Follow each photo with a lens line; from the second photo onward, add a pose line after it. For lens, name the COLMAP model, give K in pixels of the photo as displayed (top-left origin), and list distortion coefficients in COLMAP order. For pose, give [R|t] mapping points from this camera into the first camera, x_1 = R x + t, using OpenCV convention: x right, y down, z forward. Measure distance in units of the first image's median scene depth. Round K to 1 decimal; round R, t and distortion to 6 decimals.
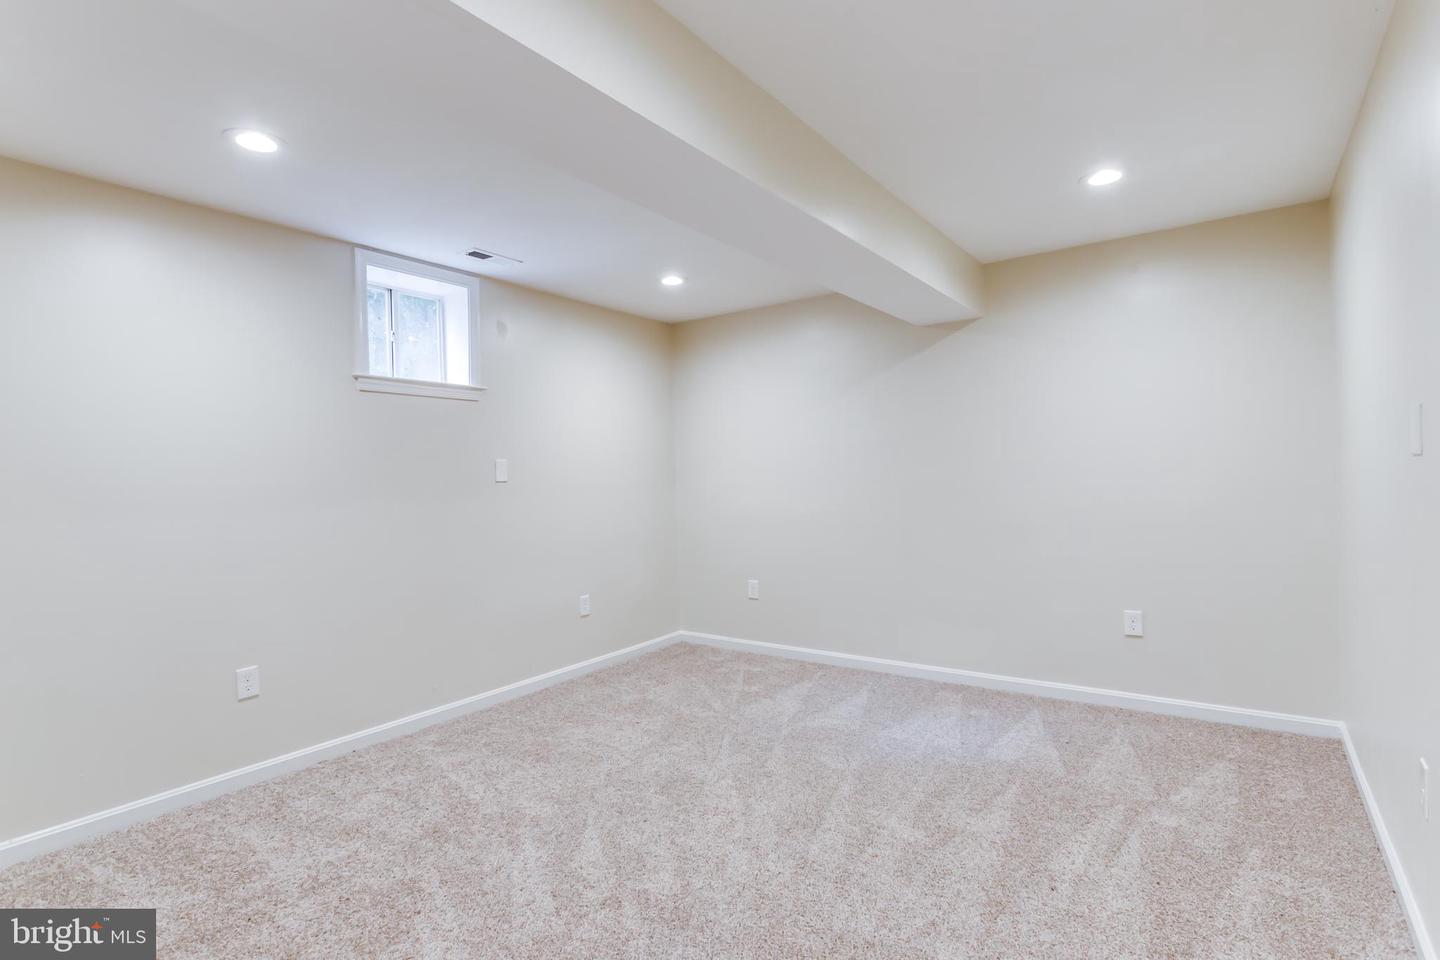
lens RADIAL K [[694.3, 0, 730.8], [0, 694.3, 483.4], [0, 0, 1]] dist [-0.001669, -0.000166]
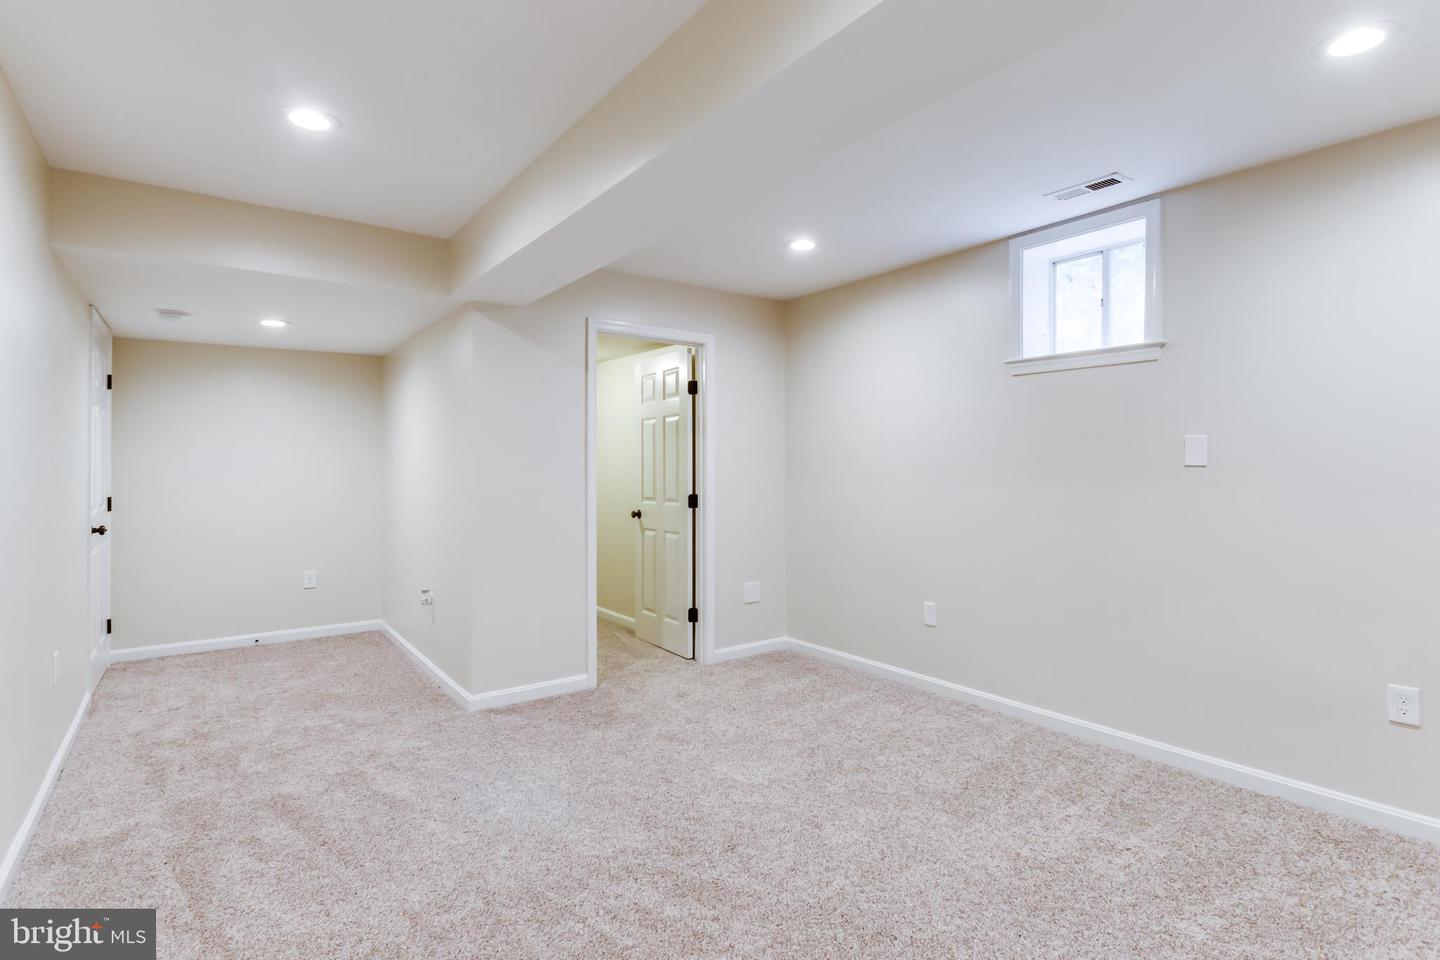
lens RADIAL K [[712.8, 0, 722.7], [0, 712.8, 469.6], [0, 0, 1]] dist [0.010530, 0.000039]
pose [[-0.302797, 0.032231, -0.952510, 0.606229], [0.002622, 0.999452, 0.032986, -0.028377], [0.953051, 0.007491, -0.302716, 0.883402]]
